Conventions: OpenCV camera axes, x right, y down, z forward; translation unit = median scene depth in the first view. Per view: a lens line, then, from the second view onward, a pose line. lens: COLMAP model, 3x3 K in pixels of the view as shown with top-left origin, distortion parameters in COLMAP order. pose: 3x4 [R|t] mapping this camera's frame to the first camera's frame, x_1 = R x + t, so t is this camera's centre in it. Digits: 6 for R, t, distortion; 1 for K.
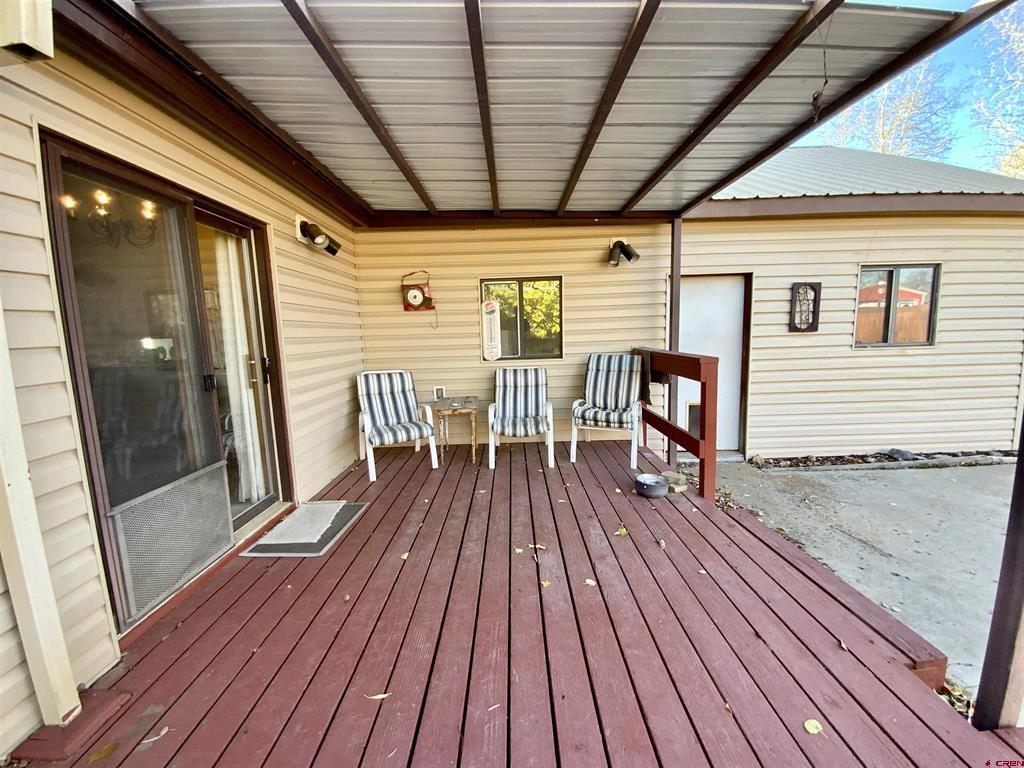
lens RADIAL K [[419.0, 0, 512.1], [0, 419.0, 382.4], [0, 0, 1]] dist [0.001415, -0.001096]
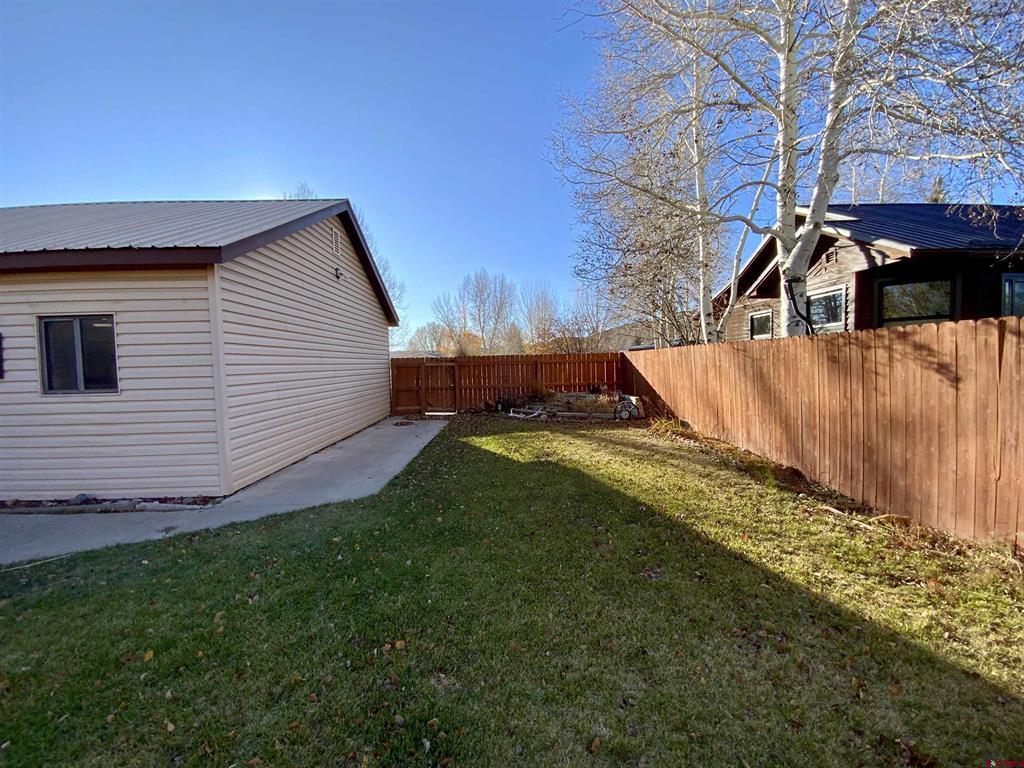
lens RADIAL K [[419.0, 0, 509.4], [0, 419.0, 381.6], [0, 0, 1]] dist [0.001415, -0.001096]
pose [[0.999359, 0.001904, -0.035754, 2.043916], [-0.004832, 0.996621, -0.081997, -0.035254], [0.035477, 0.082117, 0.995991, 0.007312]]
